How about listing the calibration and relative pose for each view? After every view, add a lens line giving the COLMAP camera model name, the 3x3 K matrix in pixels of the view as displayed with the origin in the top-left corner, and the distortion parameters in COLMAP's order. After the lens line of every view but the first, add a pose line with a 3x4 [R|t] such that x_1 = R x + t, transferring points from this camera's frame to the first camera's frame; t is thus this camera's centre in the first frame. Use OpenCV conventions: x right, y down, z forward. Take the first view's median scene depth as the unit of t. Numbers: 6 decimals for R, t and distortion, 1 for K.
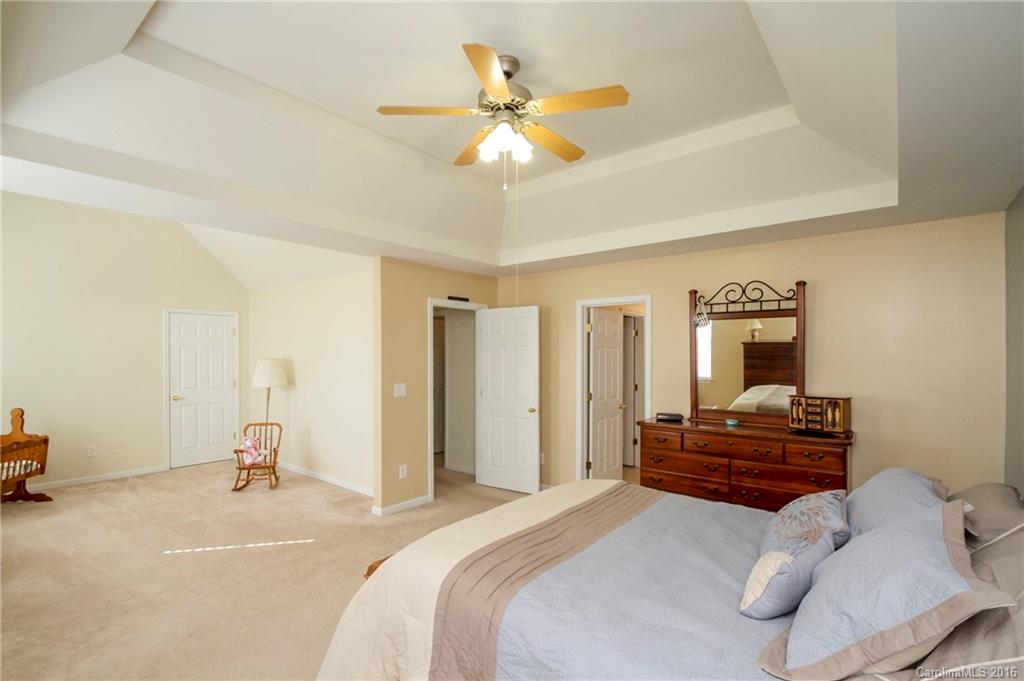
lens RADIAL K [[479.1, 0, 517.4], [0, 479.1, 361.6], [0, 0, 1]] dist [-0.019215, -0.000657]
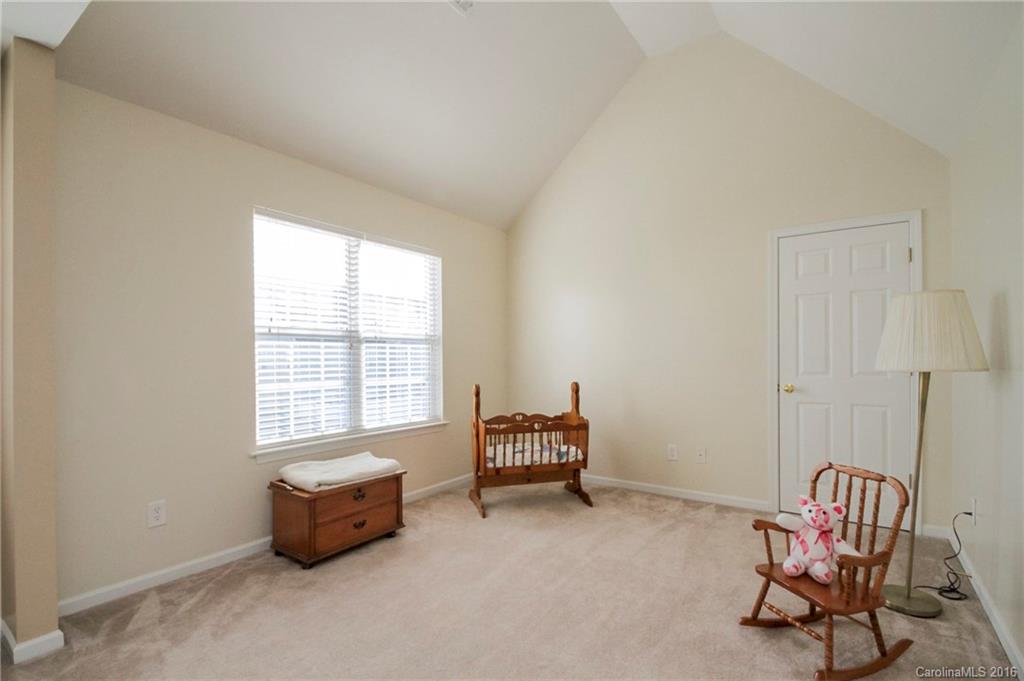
lens RADIAL K [[479.1, 0, 517.4], [0, 479.1, 361.6], [0, 0, 1]] dist [-0.019215, -0.000657]
pose [[0.081027, 0.010516, -0.996656, -0.222363], [-0.011141, 0.999891, 0.009644, 0.053497], [0.996650, 0.010322, 0.081135, 0.771193]]
